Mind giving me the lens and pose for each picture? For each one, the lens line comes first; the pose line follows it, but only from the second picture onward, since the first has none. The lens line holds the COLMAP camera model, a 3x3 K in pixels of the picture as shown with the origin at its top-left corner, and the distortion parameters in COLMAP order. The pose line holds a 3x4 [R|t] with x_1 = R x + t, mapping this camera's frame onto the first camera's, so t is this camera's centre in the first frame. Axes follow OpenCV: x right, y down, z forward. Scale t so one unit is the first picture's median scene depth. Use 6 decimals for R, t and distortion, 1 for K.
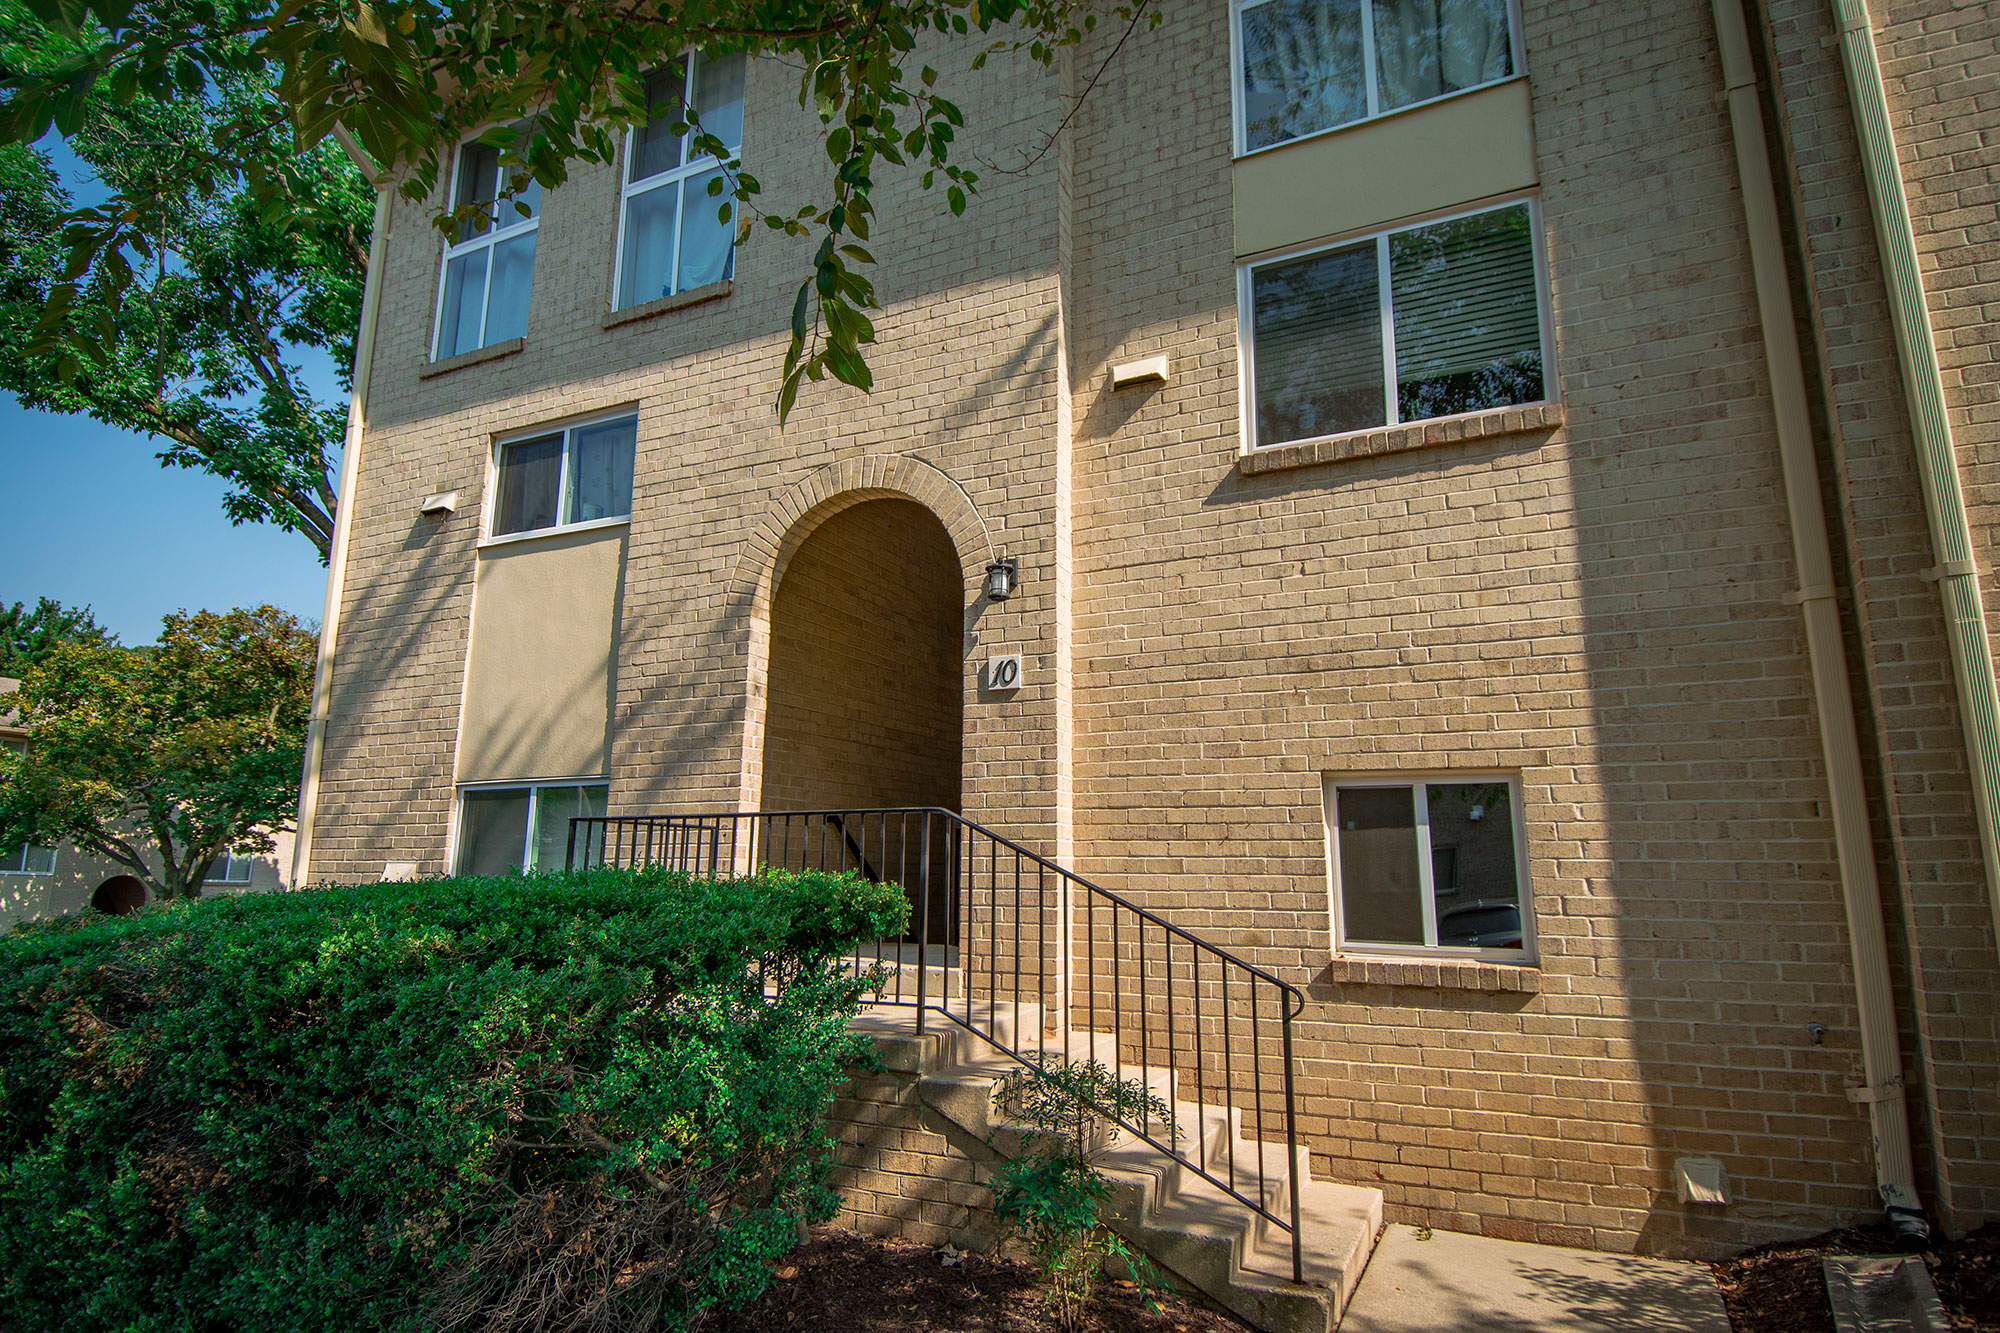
lens RADIAL K [[1044.5, 0, 1000.0], [0, 1044.5, 666.5], [0, 0, 1]] dist [0.050689, -0.052766]
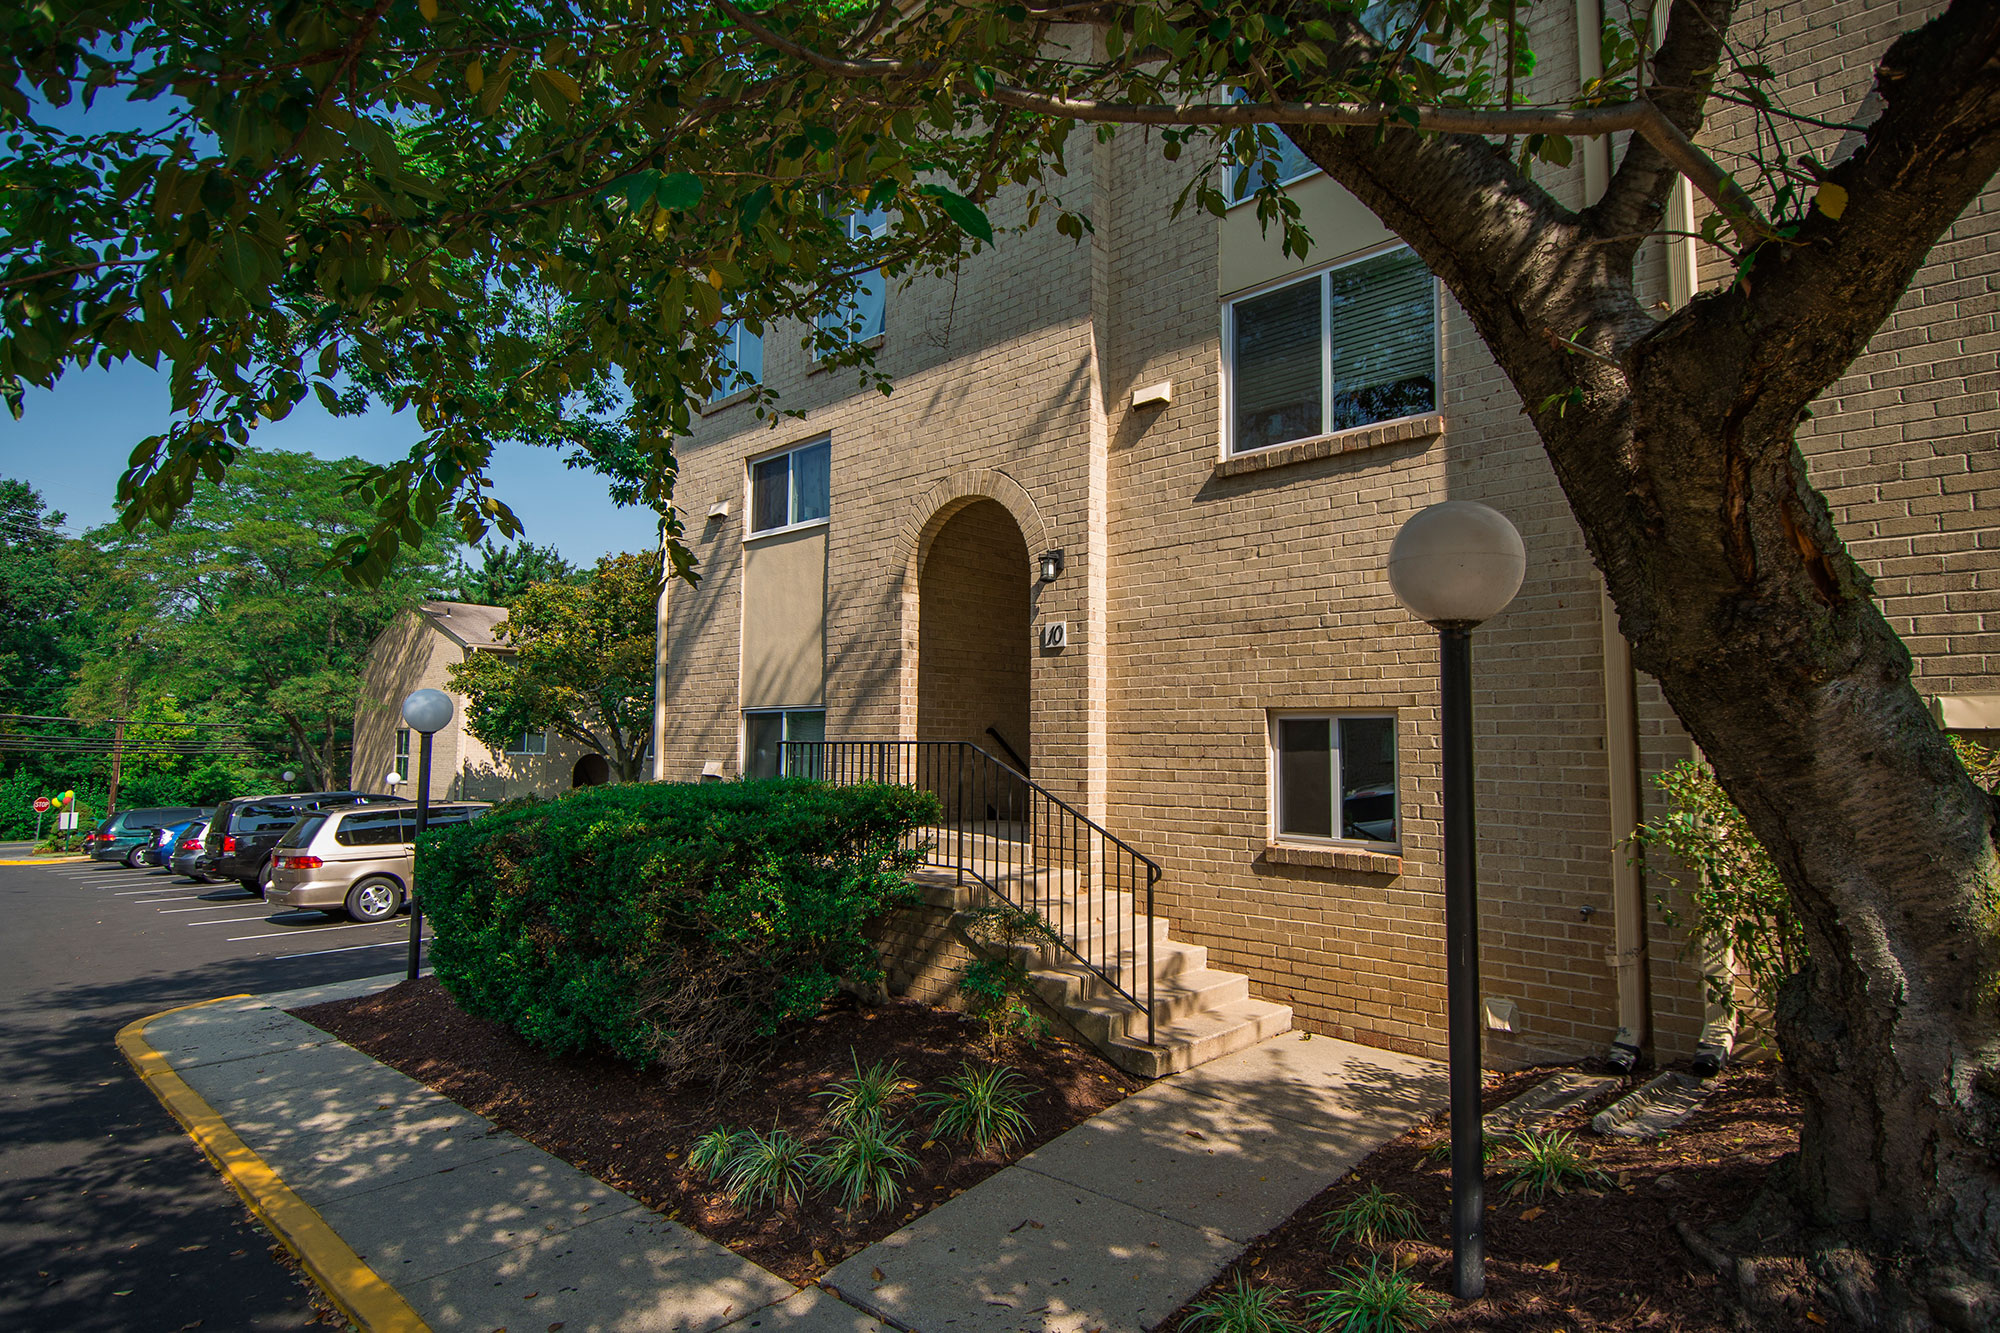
lens RADIAL K [[1036.7, 0, 1024.9], [0, 1036.7, 659.8], [0, 0, 1]] dist [0.049079, -0.037569]
pose [[0.952910, -0.025213, -0.302205, 0.367721], [0.059336, 0.992777, 0.104270, -0.103496], [0.297393, -0.117292, 0.947523, -0.295209]]
